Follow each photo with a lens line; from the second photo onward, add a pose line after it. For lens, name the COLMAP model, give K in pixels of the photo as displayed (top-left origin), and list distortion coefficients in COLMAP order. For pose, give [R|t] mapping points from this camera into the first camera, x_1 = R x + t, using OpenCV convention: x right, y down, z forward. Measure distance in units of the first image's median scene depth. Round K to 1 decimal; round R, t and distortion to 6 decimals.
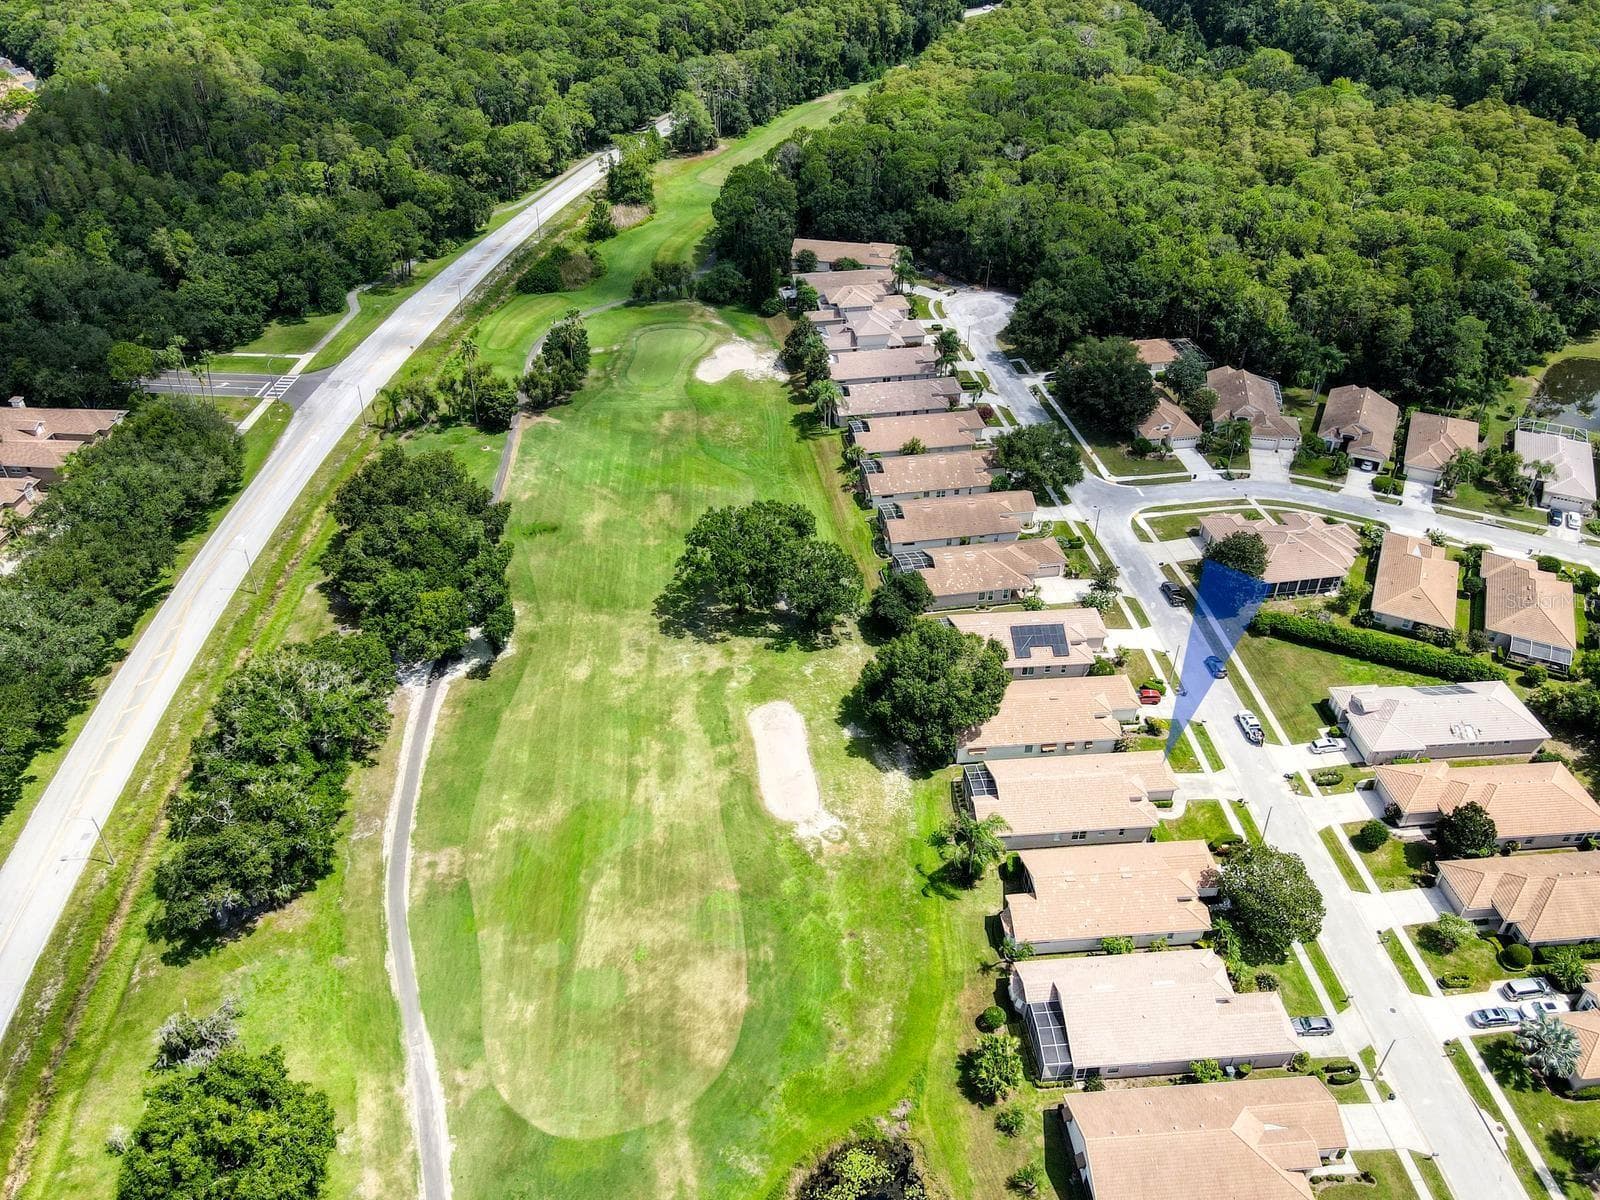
lens RADIAL K [[1164.9, 0, 800.0], [0, 1164.9, 600.0], [0, 0, 1]] dist [0.004075, 0.012657]
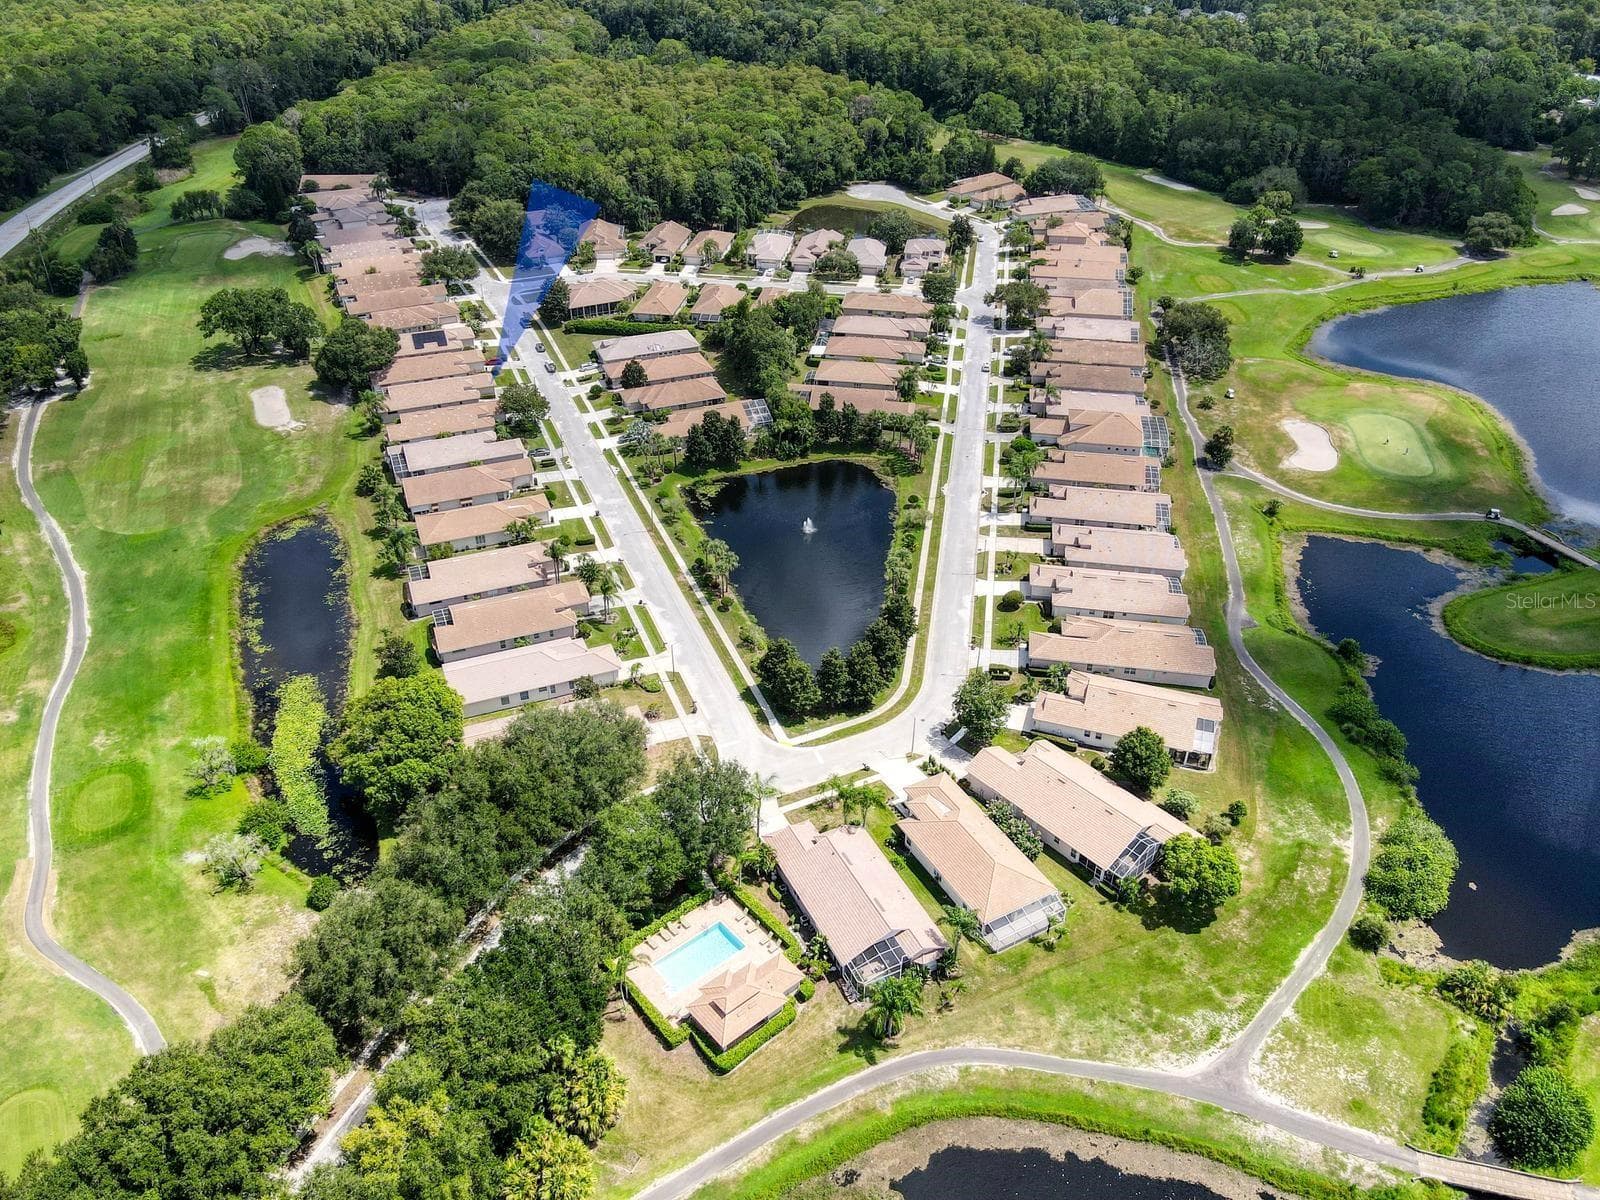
lens RADIAL K [[1164.9, 0, 800.0], [0, 1164.9, 600.0], [0, 0, 1]] dist [0.004075, 0.012657]
pose [[0.955506, -0.155592, 0.250600, 0.191948], [0.164880, 0.986178, -0.016373, 0.431741], [-0.244589, 0.056963, 0.967952, -0.628662]]
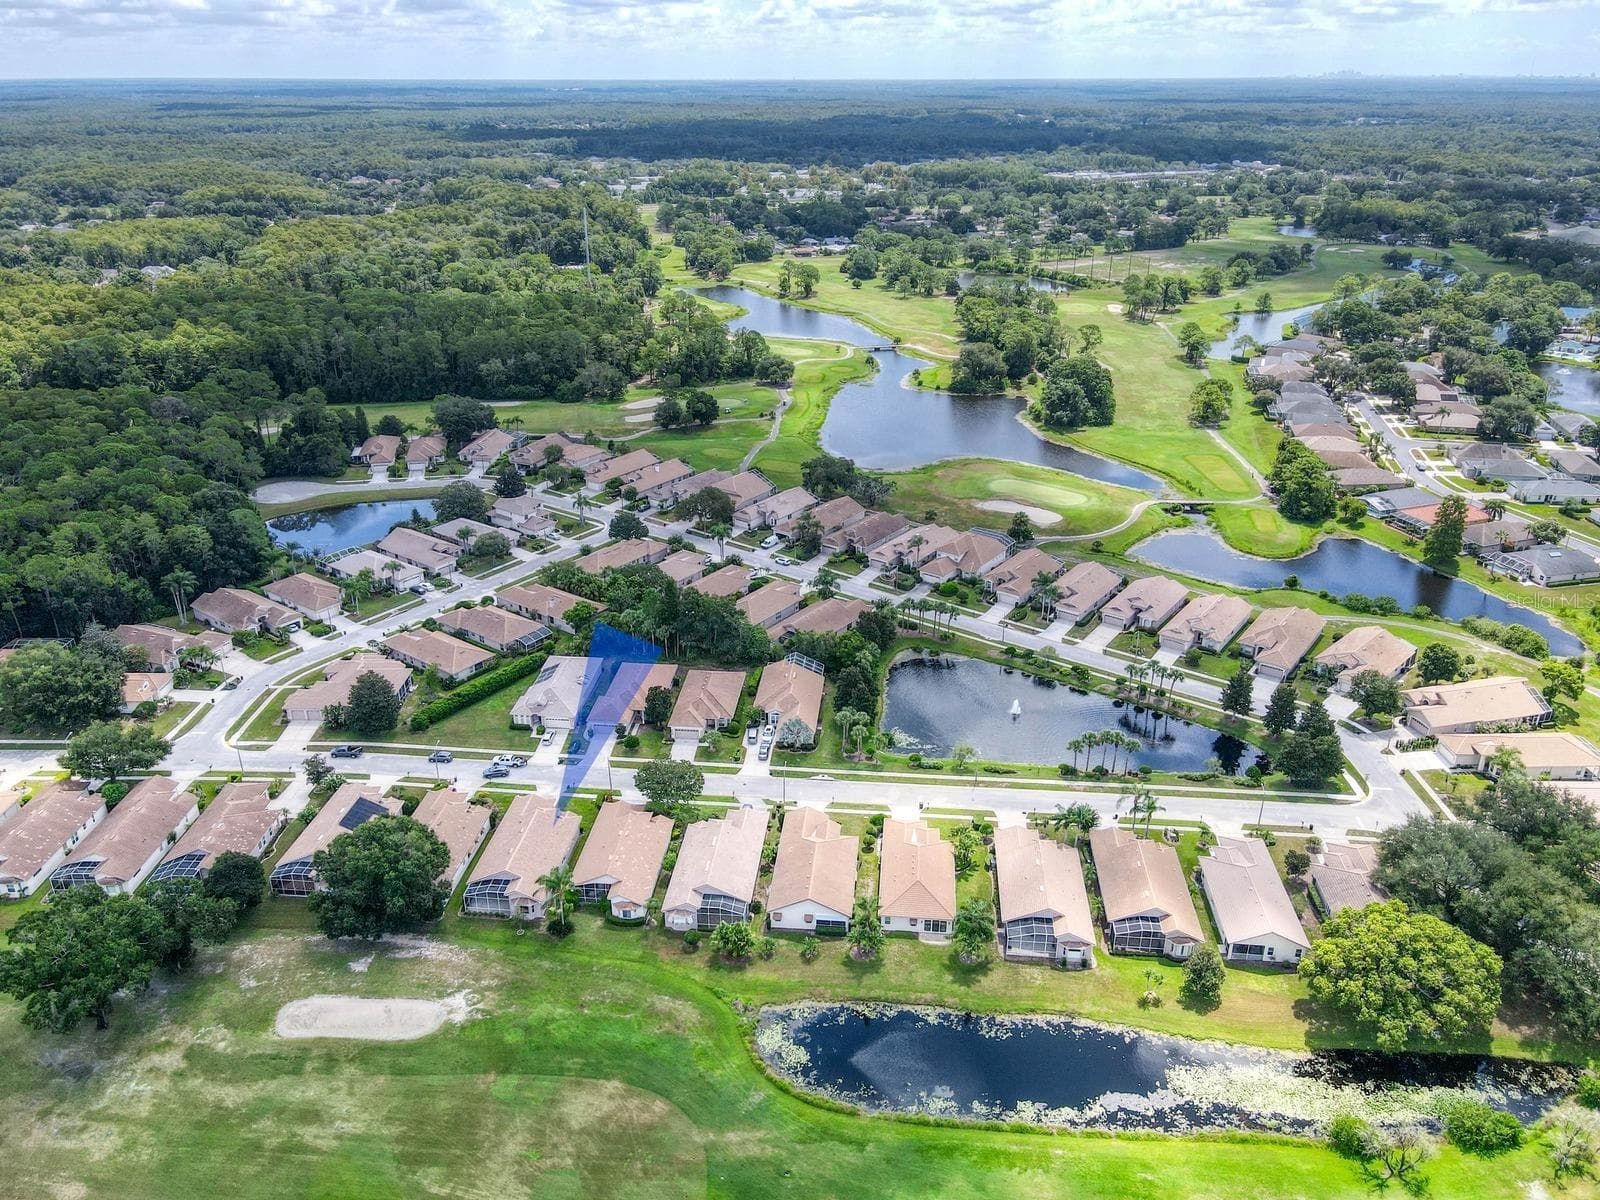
lens RADIAL K [[1164.9, 0, 800.0], [0, 1164.9, 600.0], [0, 0, 1]] dist [0.004075, 0.012657]
pose [[0.182320, -0.402864, 0.896917, -0.519876], [0.585273, 0.777461, 0.230238, -0.113384], [-0.790072, 0.482964, 0.377533, 0.113535]]
